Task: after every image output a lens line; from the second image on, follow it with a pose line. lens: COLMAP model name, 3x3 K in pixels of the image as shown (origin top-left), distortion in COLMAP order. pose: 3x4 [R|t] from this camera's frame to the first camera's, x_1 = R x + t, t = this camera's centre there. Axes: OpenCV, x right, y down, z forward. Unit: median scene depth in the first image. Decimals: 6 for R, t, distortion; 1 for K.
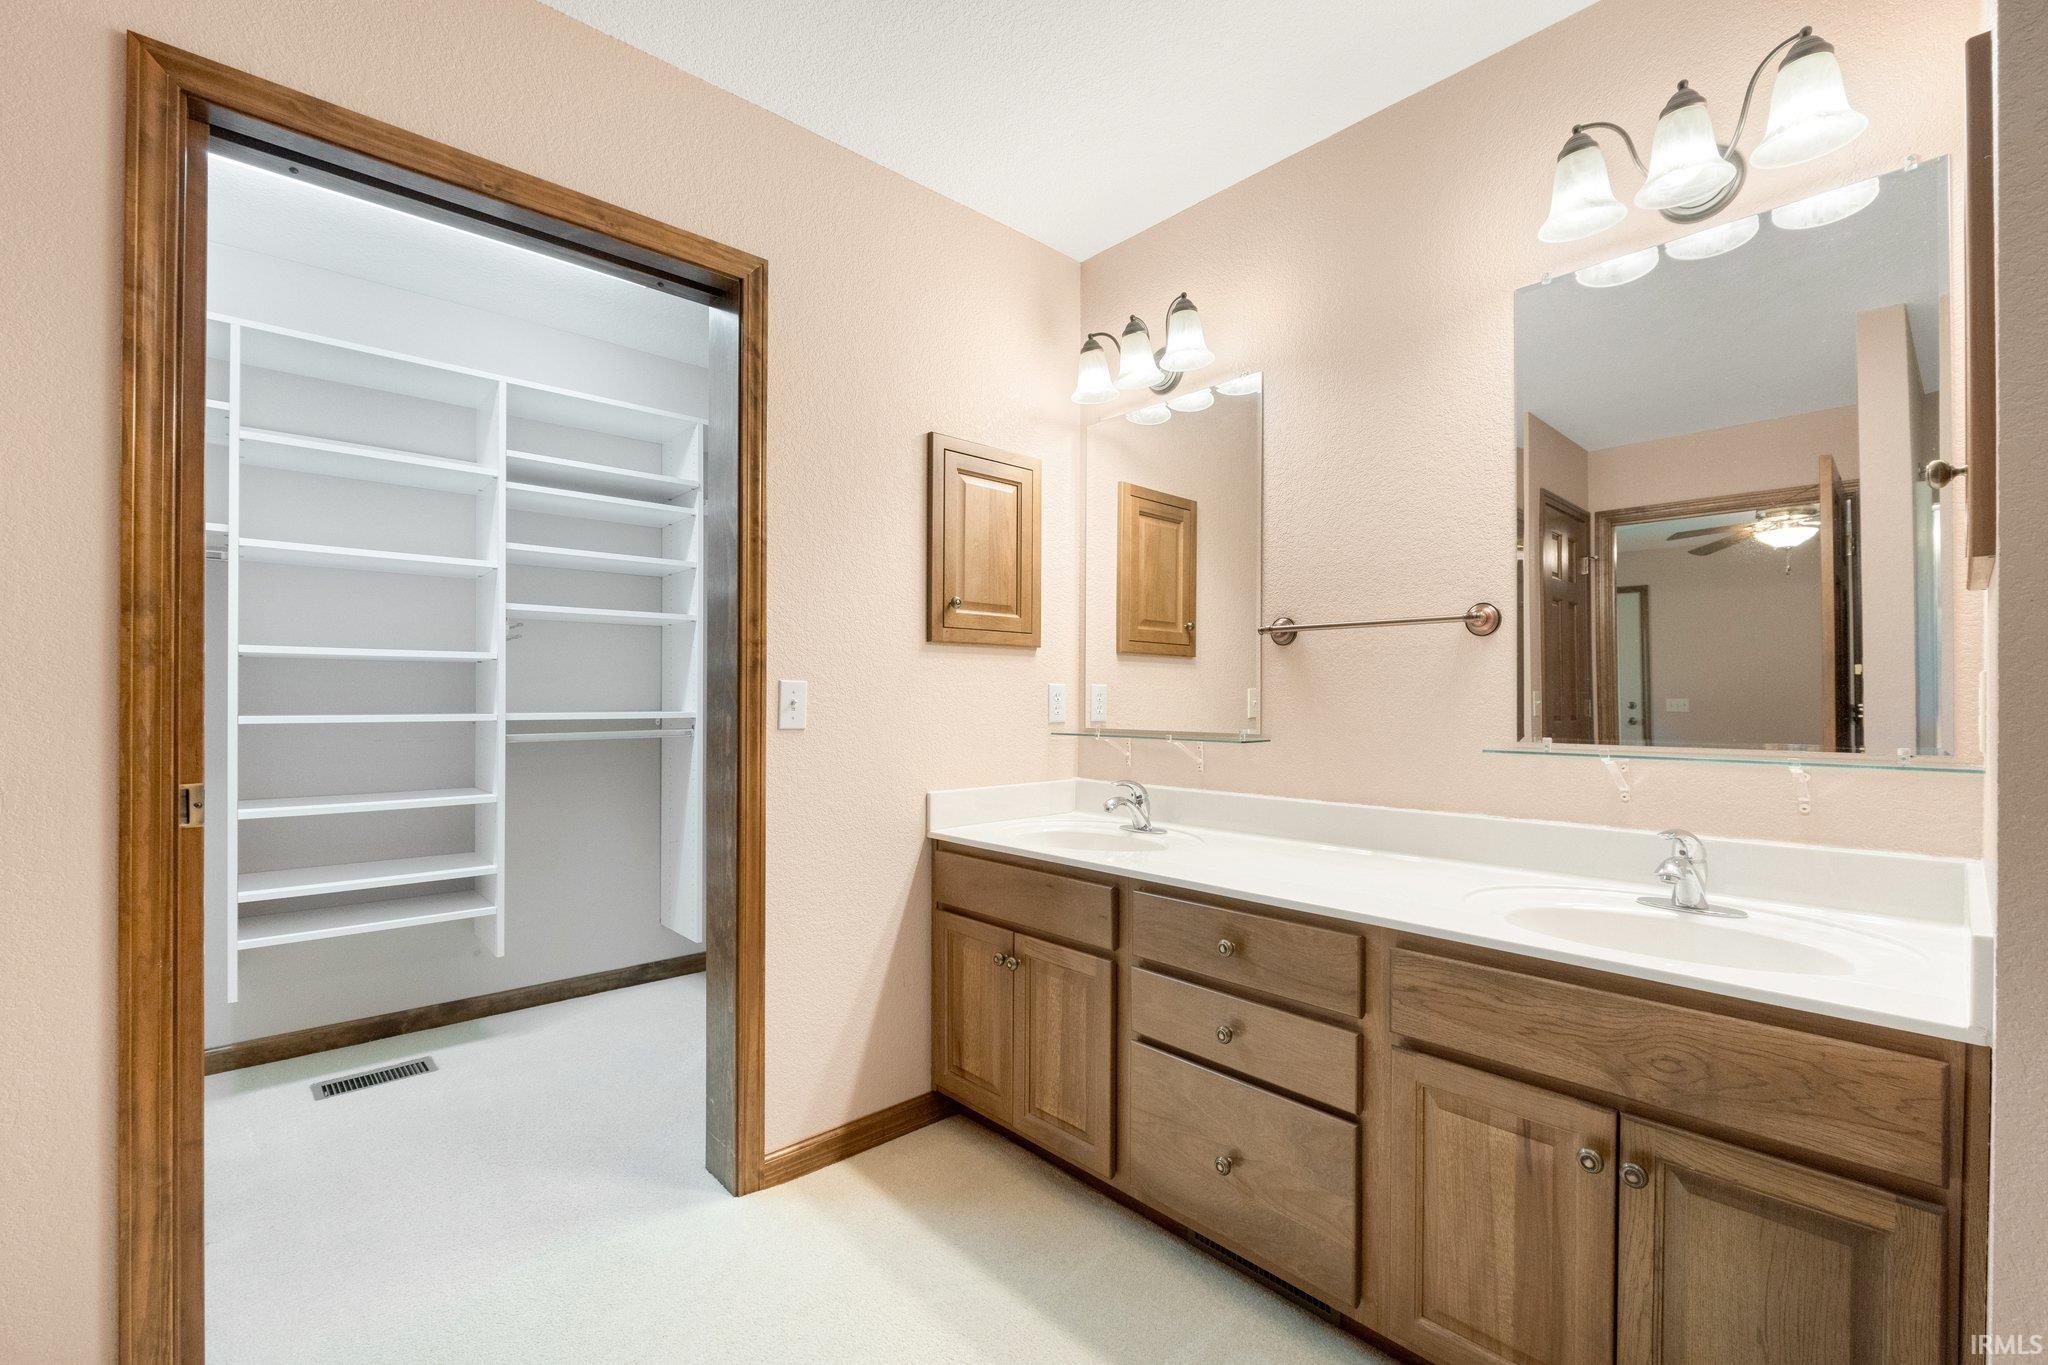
lens RADIAL K [[875.2, 0, 1022.7], [0, 875.2, 696.8], [0, 0, 1]] dist [-0.009133, 0.000207]
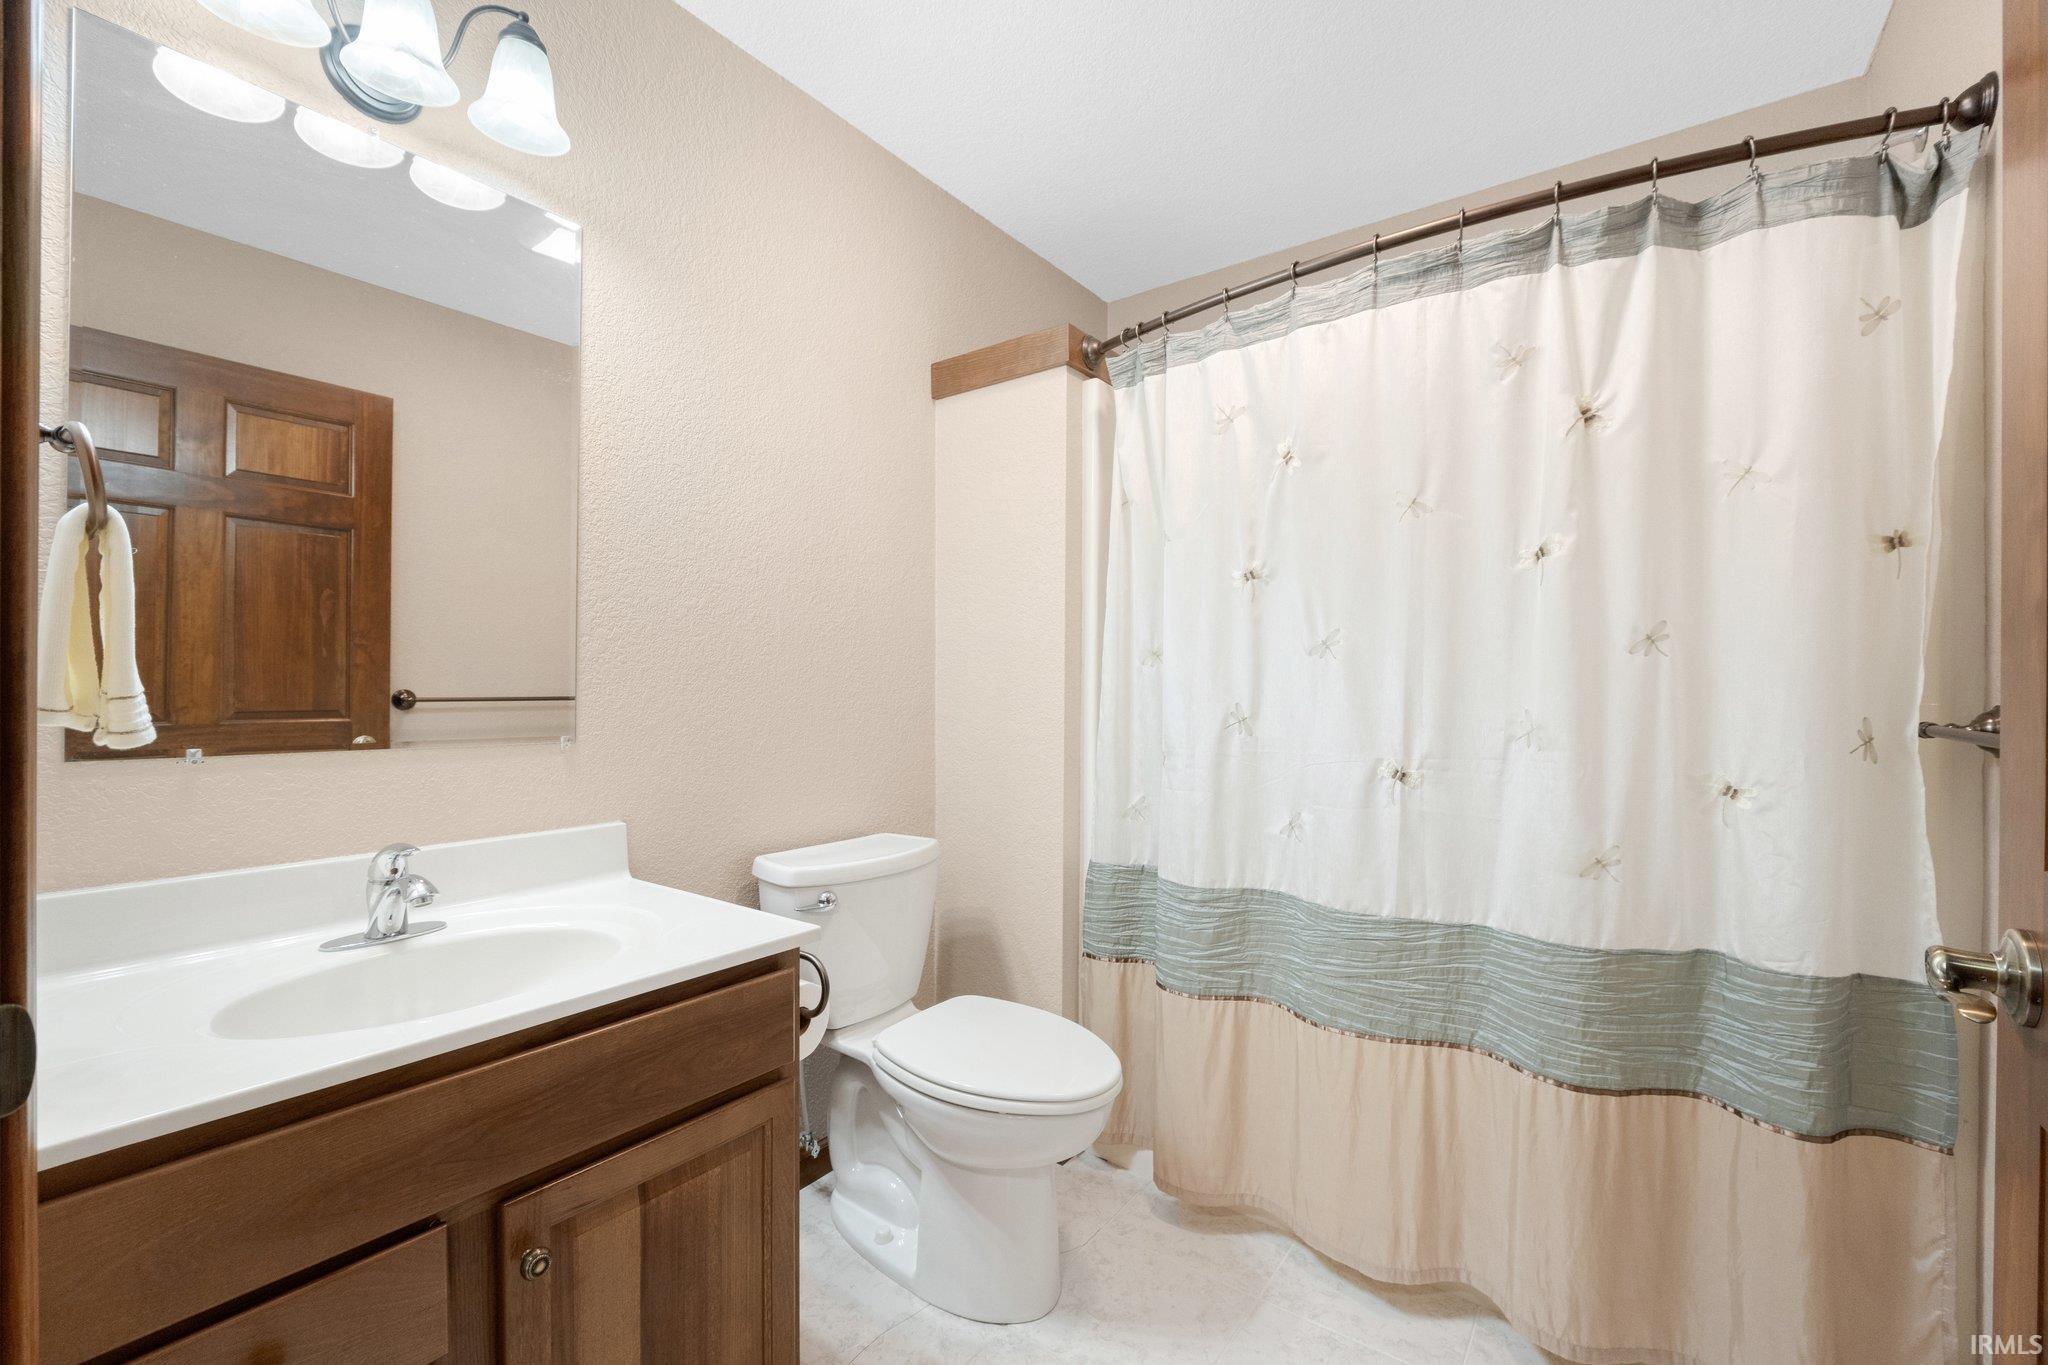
lens RADIAL K [[850.5, 0, 1022.4], [0, 850.5, 690.0], [0, 0, 1]] dist [-0.010086, 0.000348]
pose [[-0.178295, -0.002277, 0.983974, -0.104303], [-0.009384, 0.999956, 0.000613, -0.000180], [-0.983932, -0.009124, -0.178309, 0.408830]]
